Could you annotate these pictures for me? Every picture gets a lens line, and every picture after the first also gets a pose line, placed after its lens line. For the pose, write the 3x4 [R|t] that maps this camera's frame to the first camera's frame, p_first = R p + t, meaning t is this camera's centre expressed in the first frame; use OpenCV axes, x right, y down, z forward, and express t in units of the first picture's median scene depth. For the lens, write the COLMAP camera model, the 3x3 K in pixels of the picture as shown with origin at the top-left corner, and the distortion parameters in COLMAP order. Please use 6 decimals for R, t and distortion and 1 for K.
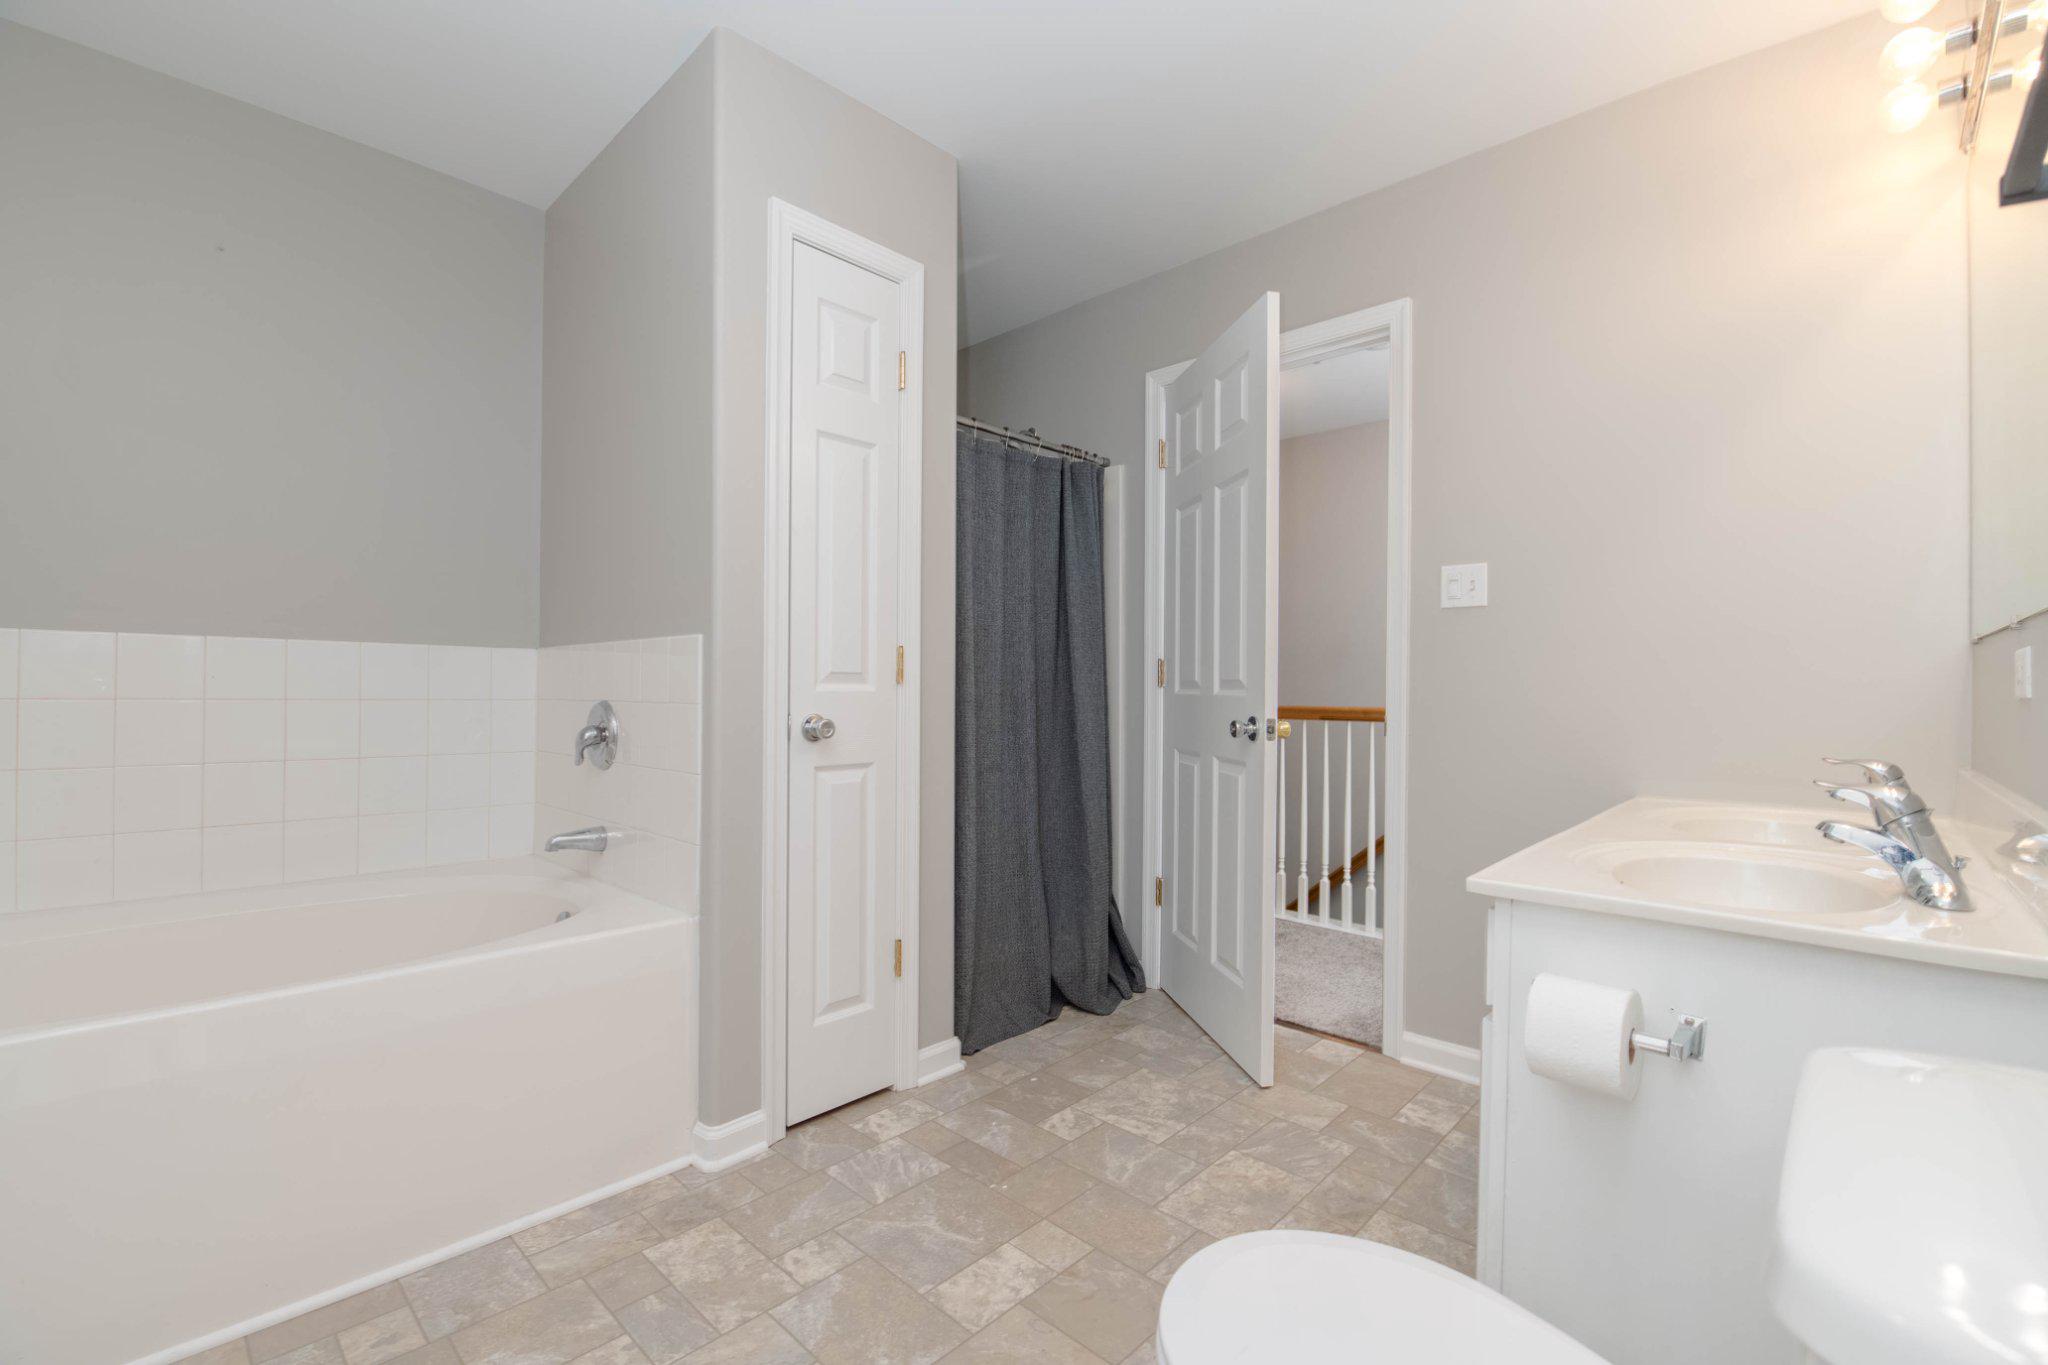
lens RADIAL K [[896.5, 0, 1024.0], [0, 896.5, 682.5], [0, 0, 1]] dist [-0.038723, -0.000231]
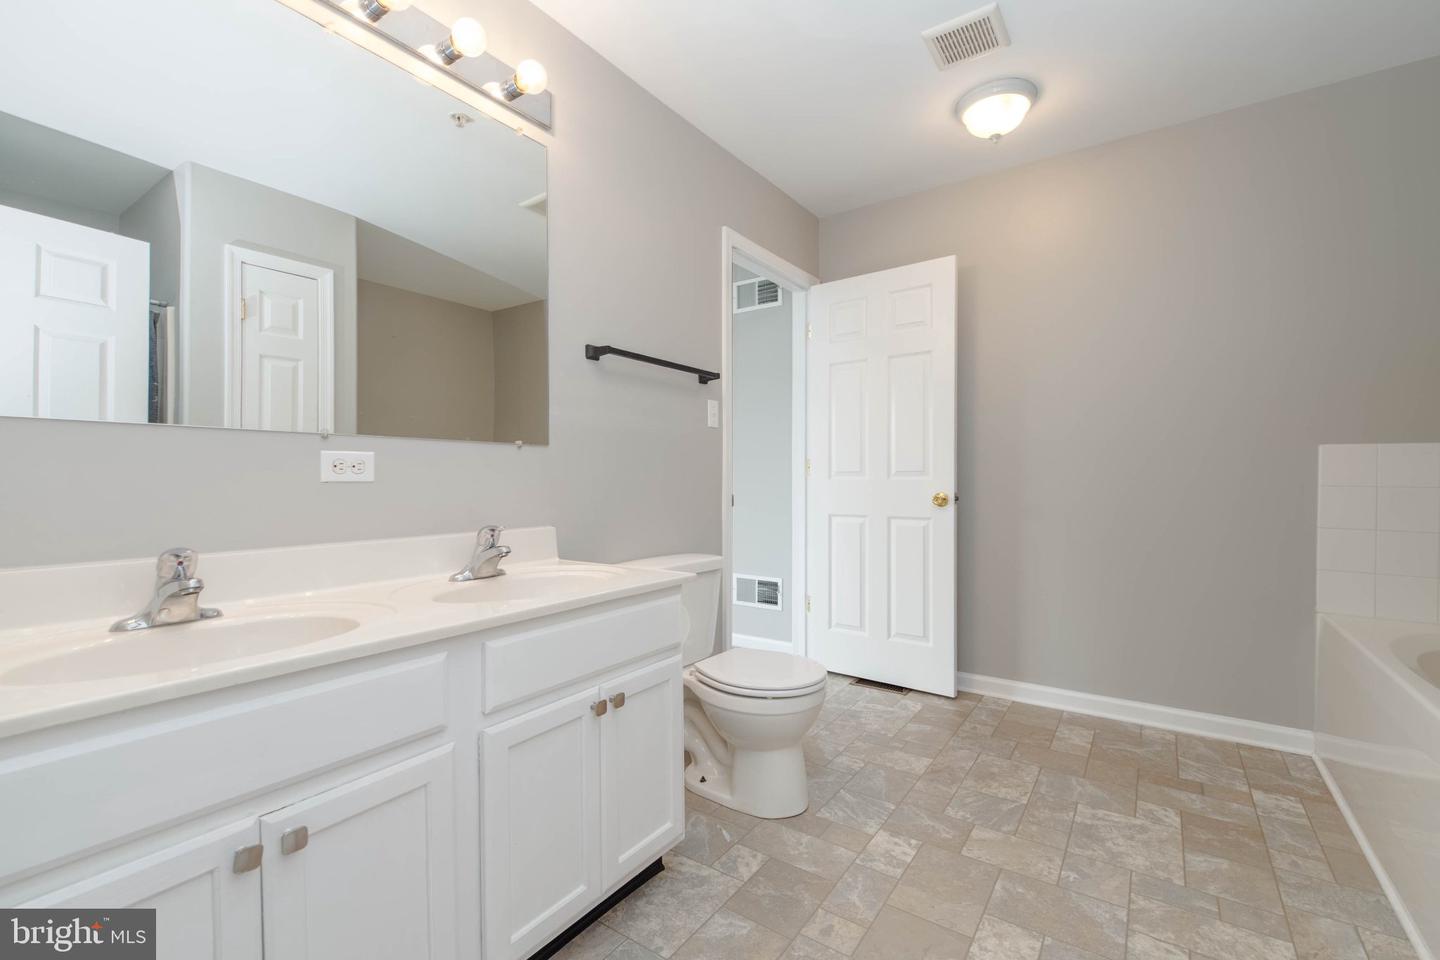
lens RADIAL K [[630.4, 0, 720.0], [0, 630.4, 480.0], [0, 0, 1]] dist [-0.038723, -0.000231]
pose [[-0.989252, 0.006224, -0.146089, 0.833075], [0.006136, 0.999981, 0.001050, 0.010946], [0.146092, 0.000142, -0.989271, 1.847887]]
